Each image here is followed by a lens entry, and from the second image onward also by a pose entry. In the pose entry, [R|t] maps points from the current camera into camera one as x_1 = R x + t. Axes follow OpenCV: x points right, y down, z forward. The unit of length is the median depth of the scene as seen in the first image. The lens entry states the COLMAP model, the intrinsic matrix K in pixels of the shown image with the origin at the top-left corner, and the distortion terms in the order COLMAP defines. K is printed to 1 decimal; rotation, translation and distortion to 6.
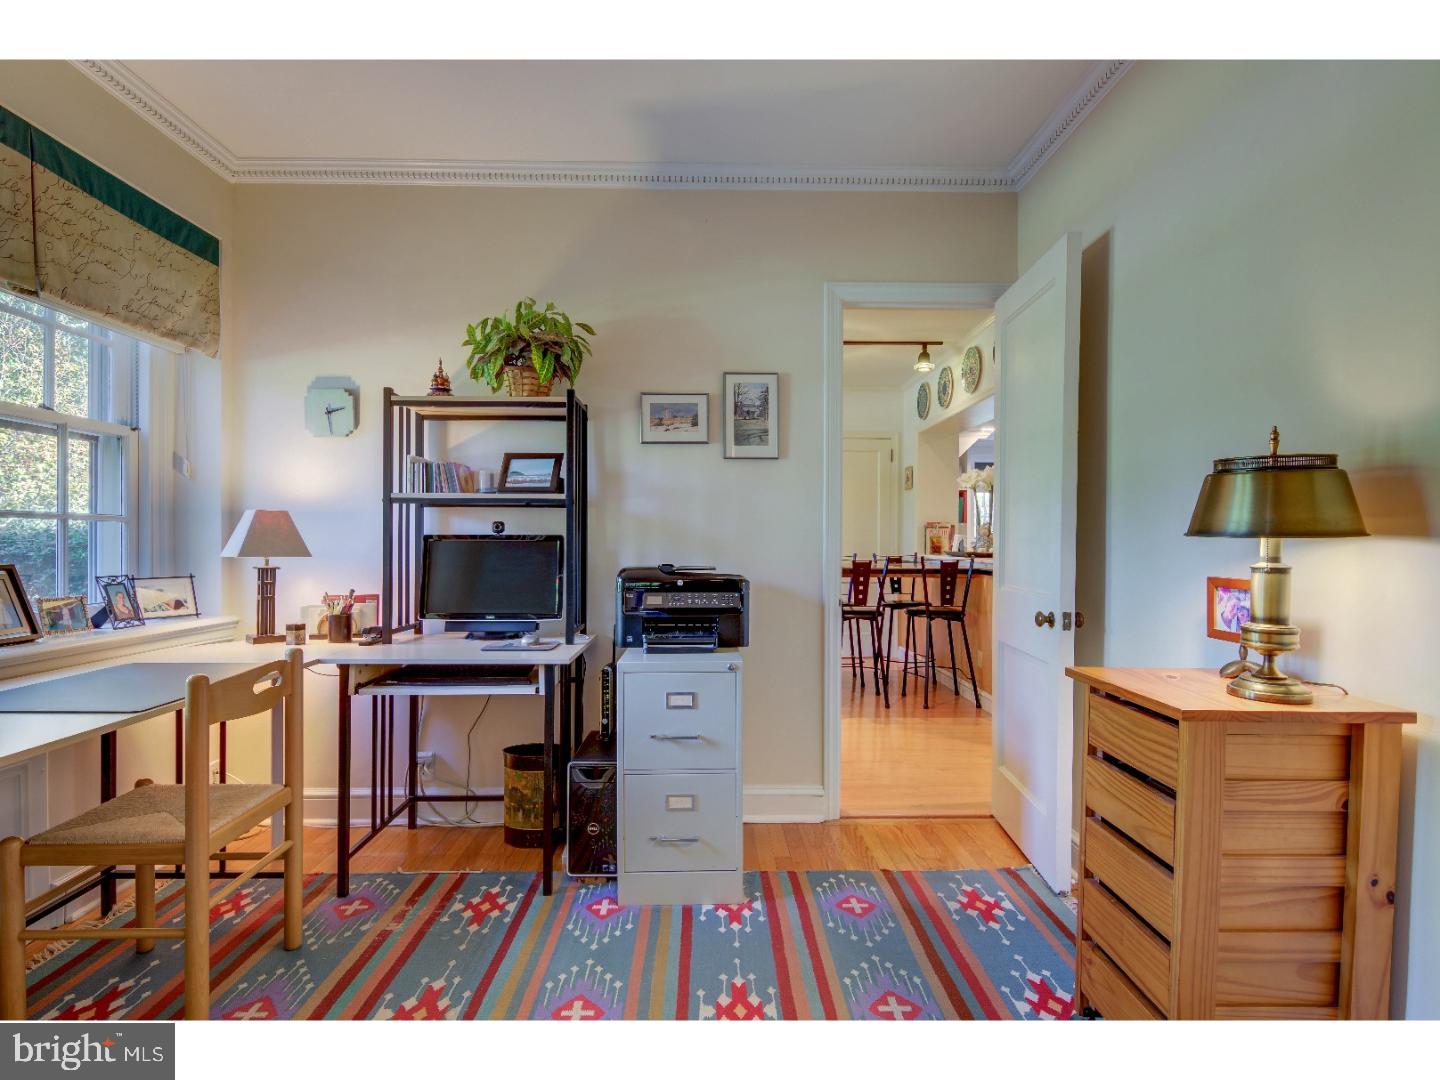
lens RADIAL K [[730.1, 0, 716.5], [0, 730.1, 544.5], [0, 0, 1]] dist [0.021295, -0.001555]
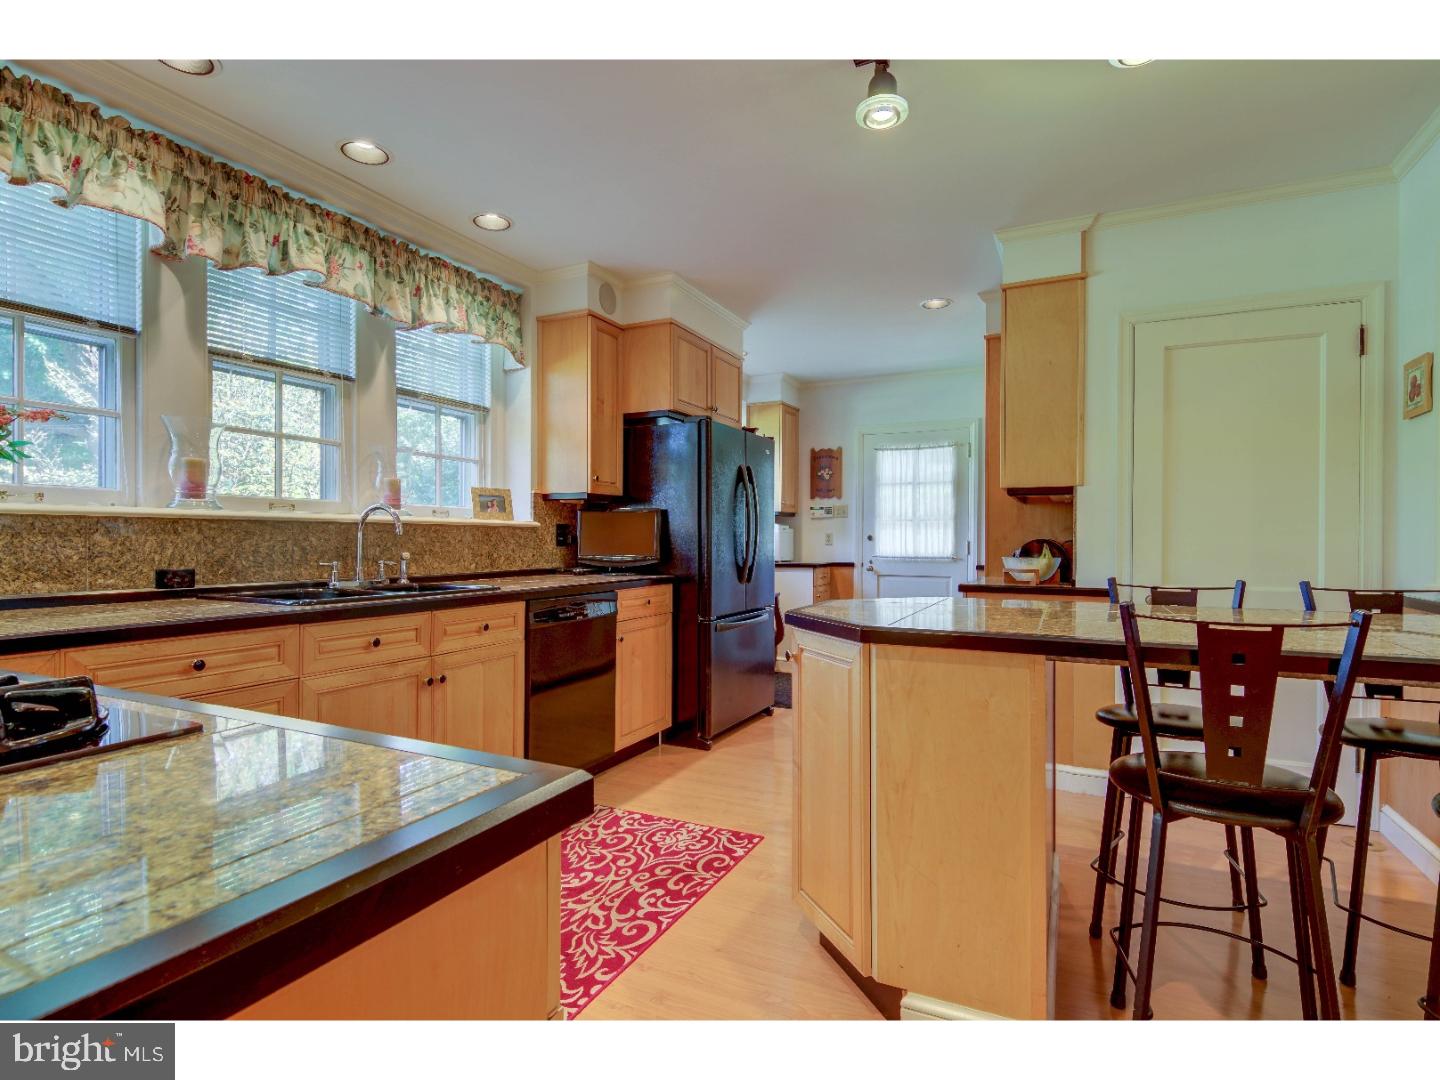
lens RADIAL K [[730.1, 0, 719.8], [0, 730.1, 540.0], [0, 0, 1]] dist [0.021295, -0.001555]
pose [[0.891746, -0.004988, -0.452508, 0.106972], [0.002608, 0.999979, -0.005884, -0.006831], [0.452528, 0.004067, 0.891741, 0.469713]]
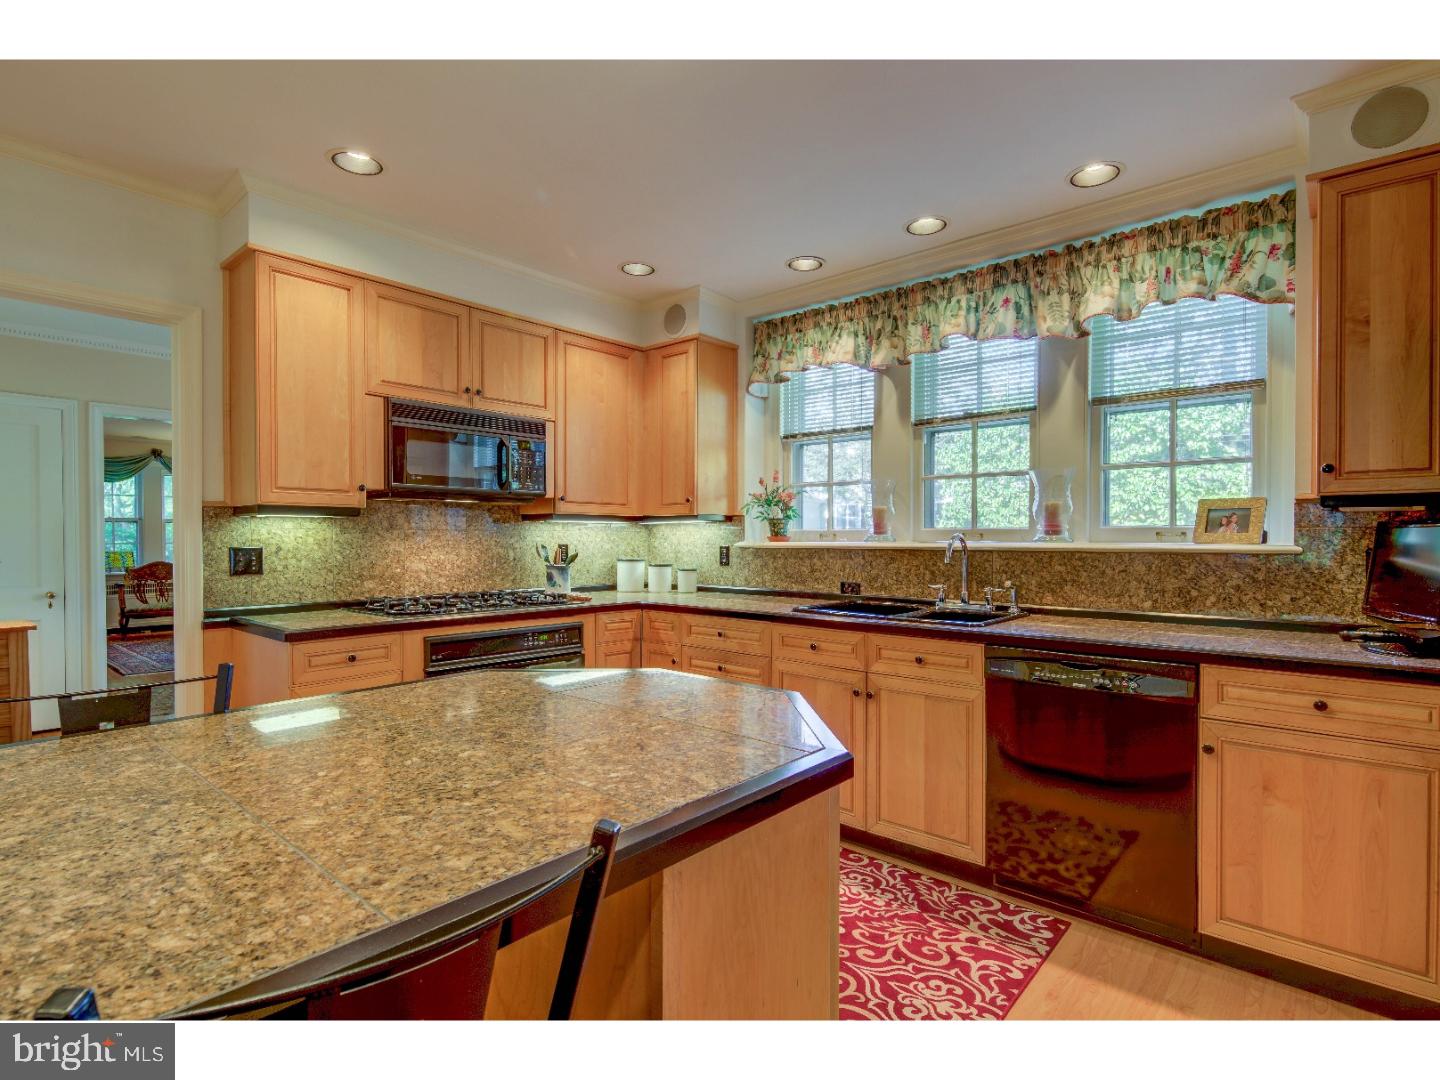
lens RADIAL K [[730.1, 0, 716.9], [0, 730.1, 541.0], [0, 0, 1]] dist [0.021295, -0.001555]
pose [[-0.663852, -0.004503, -0.747850, 0.157729], [-0.008395, 0.999964, 0.001431, -0.020115], [0.747817, 0.007228, -0.663866, 0.807433]]
